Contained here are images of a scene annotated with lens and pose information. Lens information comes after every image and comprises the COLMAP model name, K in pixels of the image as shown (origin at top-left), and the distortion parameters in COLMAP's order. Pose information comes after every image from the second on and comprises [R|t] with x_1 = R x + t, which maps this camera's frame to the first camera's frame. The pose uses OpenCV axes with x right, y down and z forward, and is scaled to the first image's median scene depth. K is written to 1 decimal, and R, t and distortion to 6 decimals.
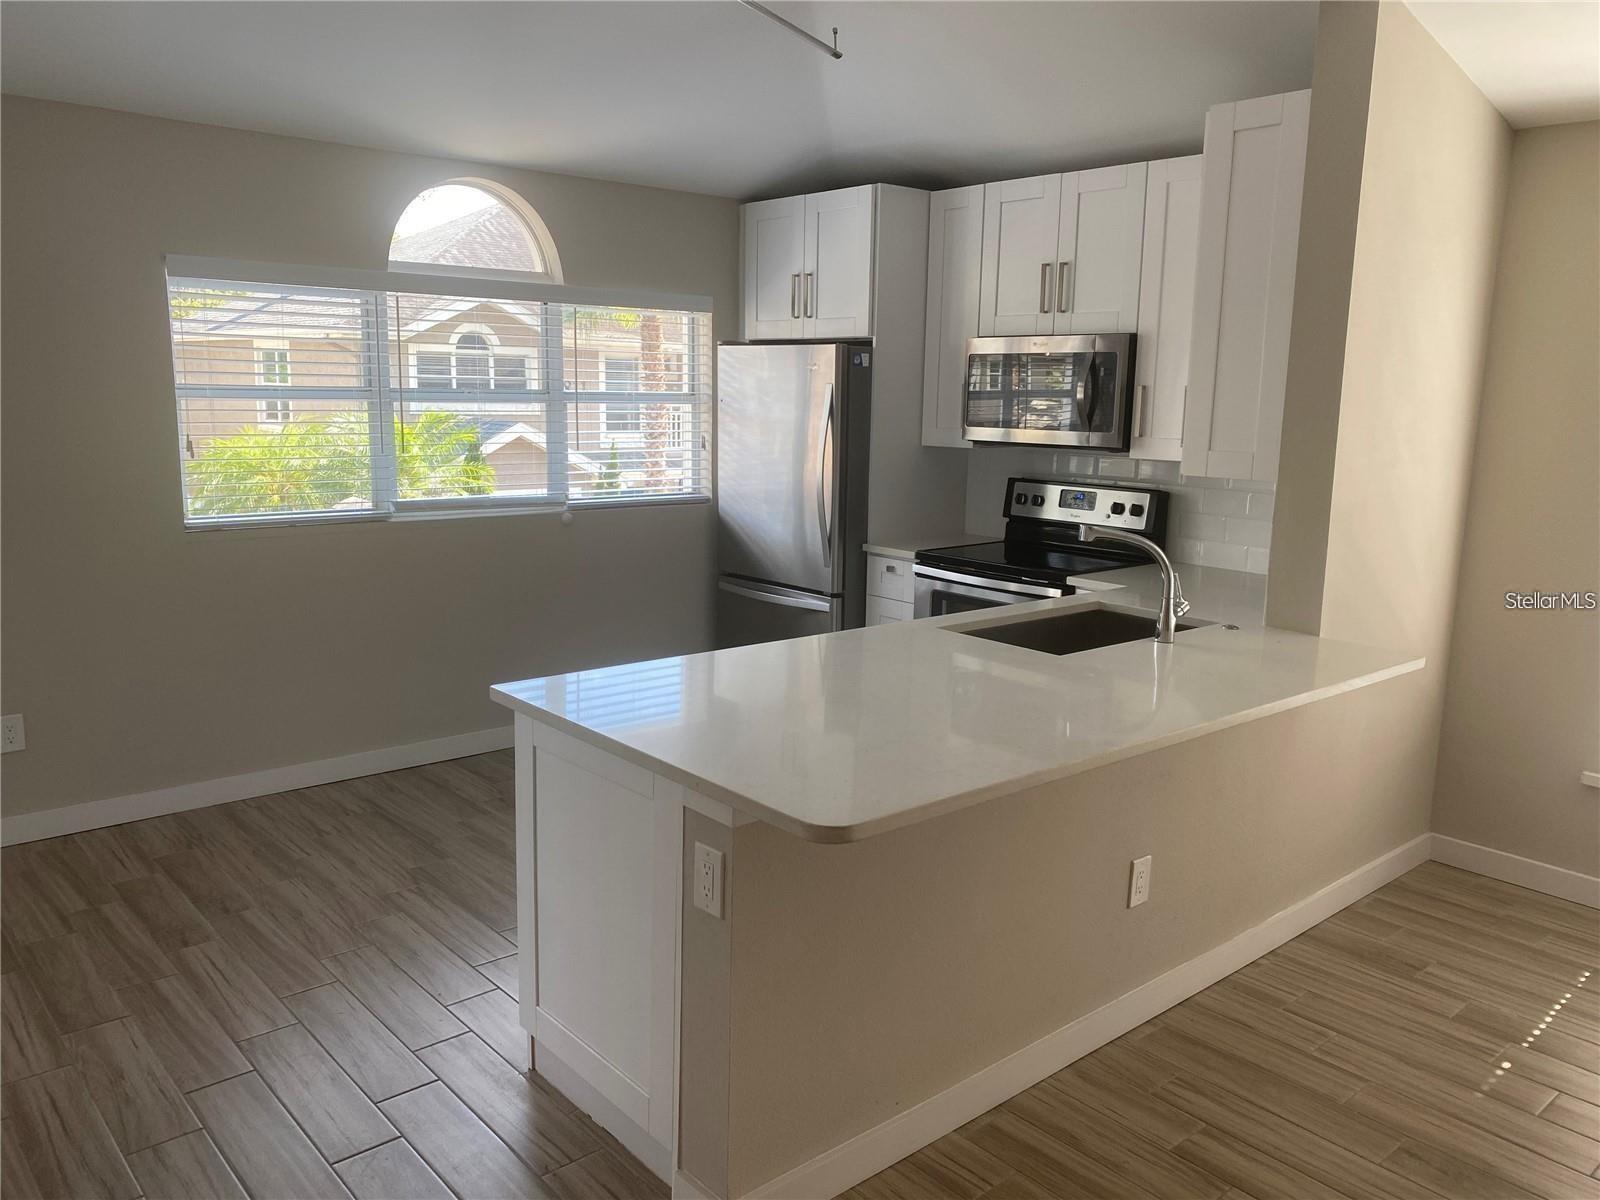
lens RADIAL K [[1220.4, 0, 800.0], [0, 1220.4, 600.0], [0, 0, 1]] dist [0.198707, -0.599563]
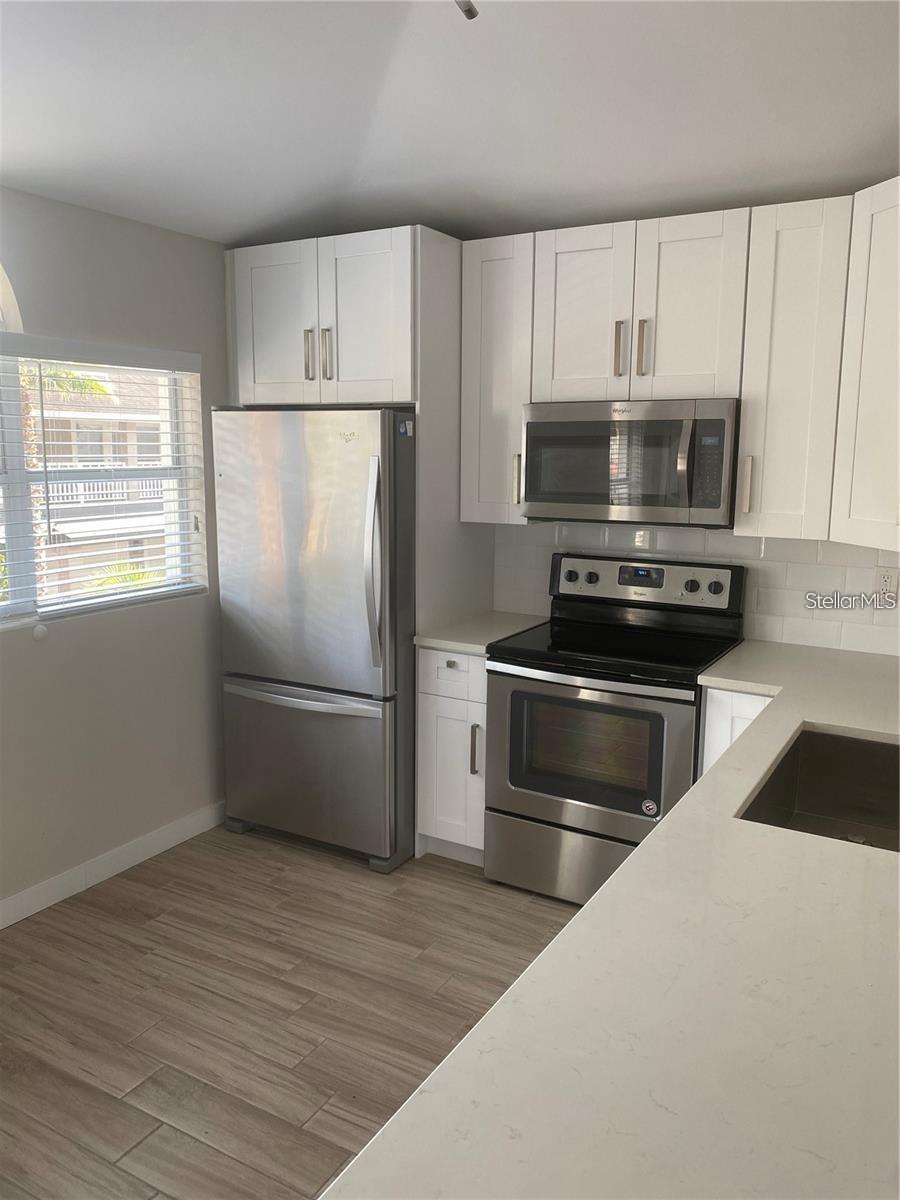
lens RADIAL K [[915.3, 0, 450.0], [0, 915.3, 600.0], [0, 0, 1]] dist [0.198707, -0.599563]
pose [[0.946296, -0.062020, 0.317298, -0.130642], [0.065222, 0.997871, 0.000534, -0.070640], [-0.316656, 0.020190, 0.948326, 0.365028]]
